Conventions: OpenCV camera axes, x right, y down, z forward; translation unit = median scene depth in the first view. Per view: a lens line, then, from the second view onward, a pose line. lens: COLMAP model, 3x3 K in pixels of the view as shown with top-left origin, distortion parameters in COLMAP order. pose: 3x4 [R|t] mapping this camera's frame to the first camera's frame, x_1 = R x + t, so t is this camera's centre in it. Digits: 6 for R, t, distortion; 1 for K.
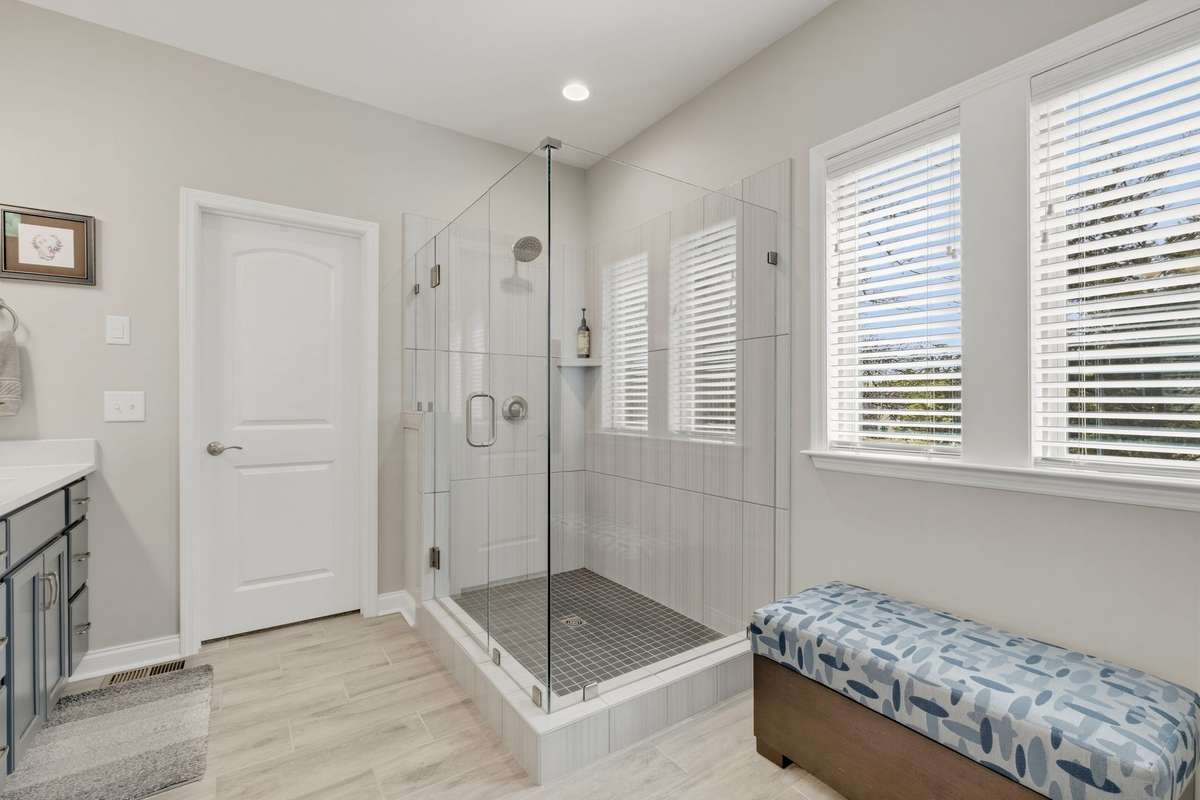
lens RADIAL K [[530.2, 0, 605.3], [0, 530.2, 404.1], [0, 0, 1]] dist [-0.003282, 0.000431]
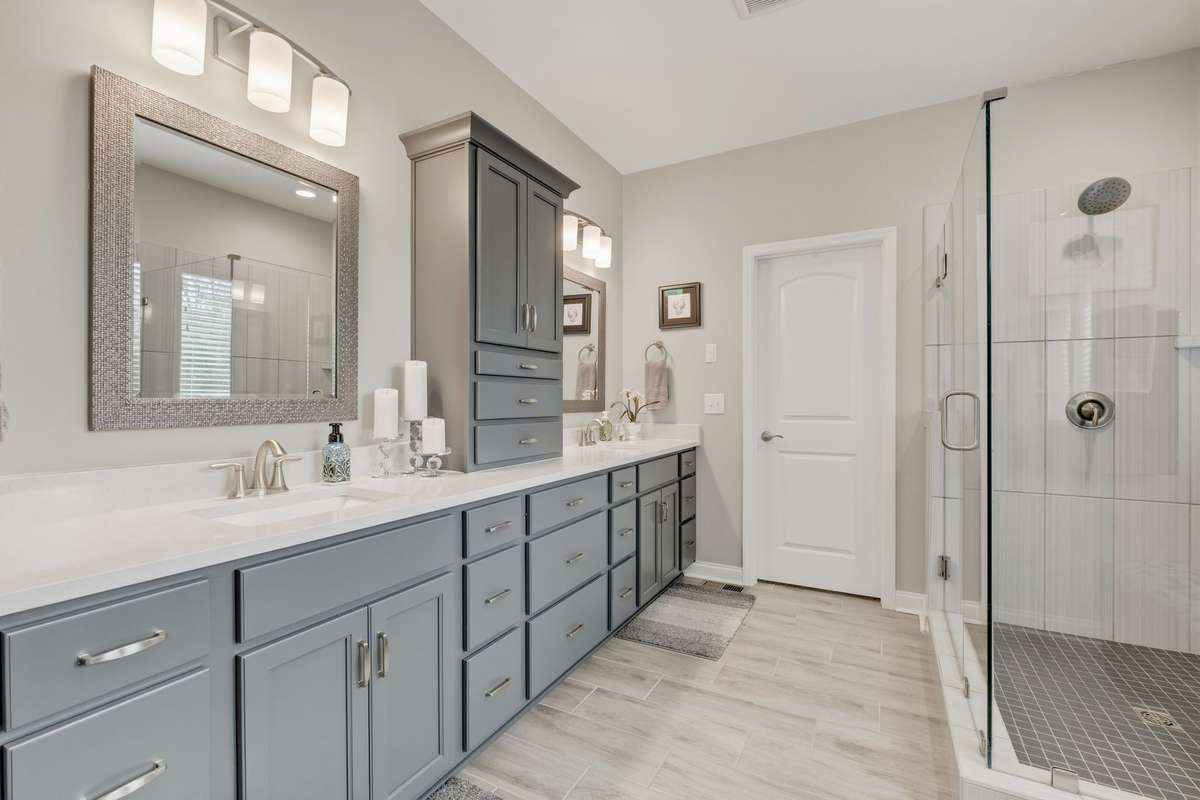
lens RADIAL K [[530.2, 0, 604.4], [0, 530.2, 399.4], [0, 0, 1]] dist [-0.003282, 0.000431]
pose [[0.446440, -0.003735, -0.894806, 0.286655], [-0.001958, 0.999985, -0.005151, -0.000440], [0.894812, 0.004052, 0.446426, 0.051679]]
